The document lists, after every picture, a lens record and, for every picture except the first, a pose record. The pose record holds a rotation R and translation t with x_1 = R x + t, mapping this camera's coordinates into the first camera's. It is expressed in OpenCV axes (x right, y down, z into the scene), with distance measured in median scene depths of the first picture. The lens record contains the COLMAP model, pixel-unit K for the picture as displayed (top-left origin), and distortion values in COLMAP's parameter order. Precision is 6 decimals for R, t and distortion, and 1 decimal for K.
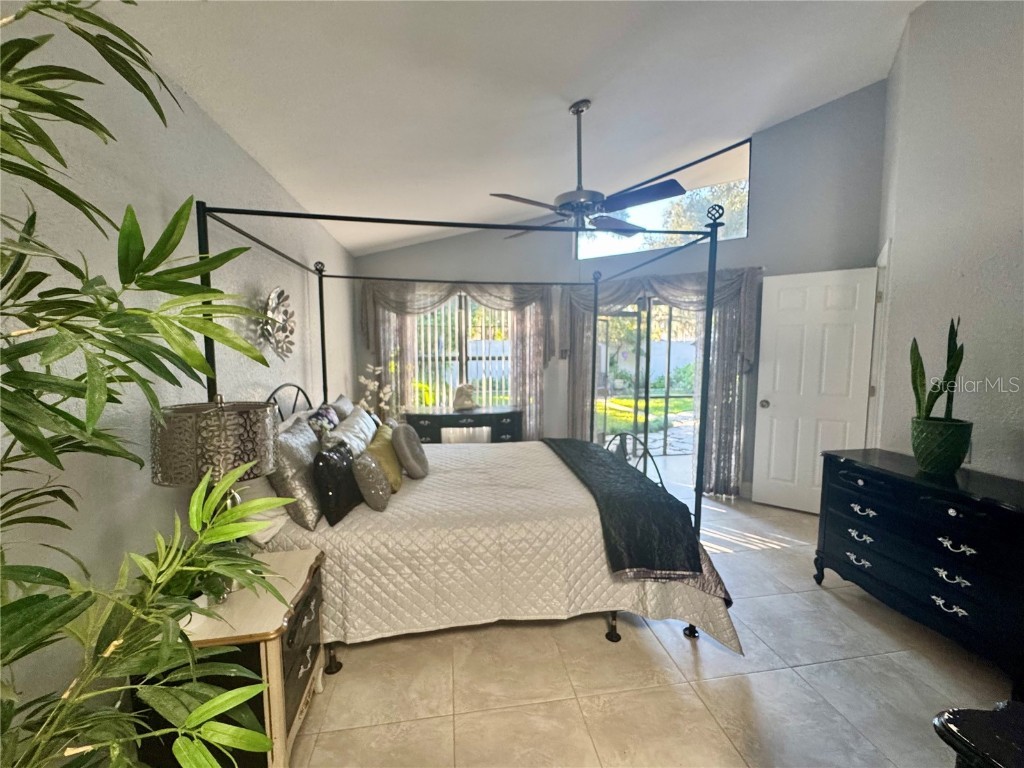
lens RADIAL K [[409.8, 0, 512.9], [0, 409.8, 385.4], [0, 0, 1]] dist [-0.006700, -0.000044]
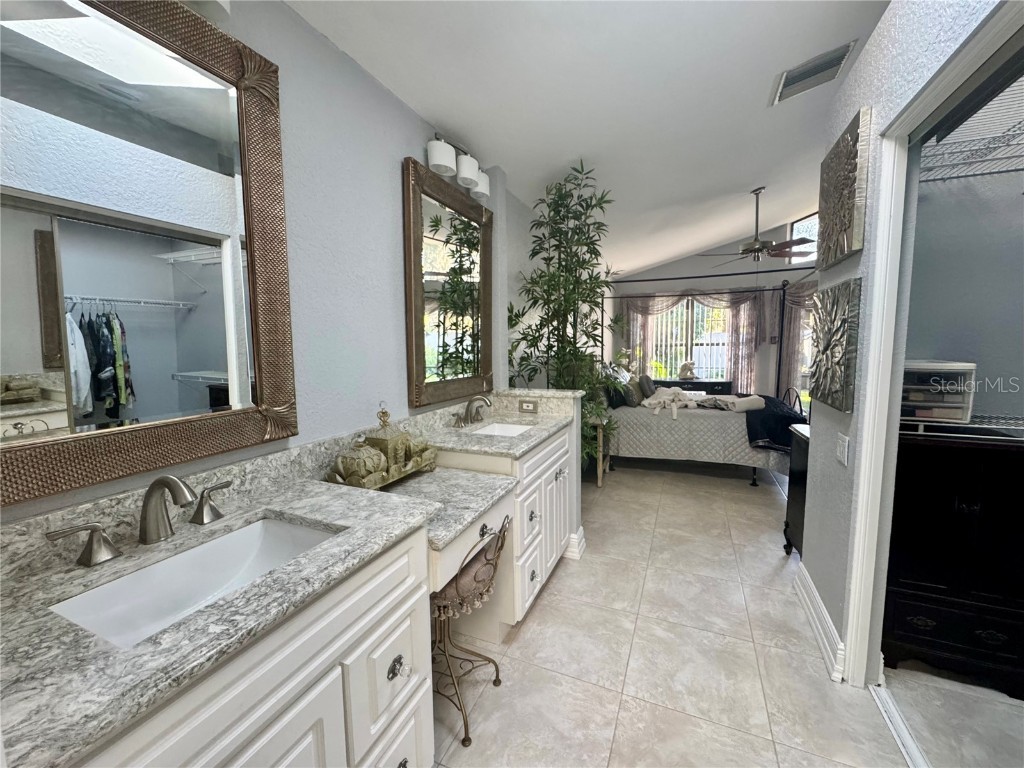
lens RADIAL K [[409.8, 0, 513.1], [0, 409.8, 378.3], [0, 0, 1]] dist [-0.006700, -0.000044]
pose [[0.843844, 0.033901, -0.535517, 0.128554], [-0.037387, 0.999291, 0.004347, 0.067913], [0.535285, 0.016353, 0.844513, -0.512871]]
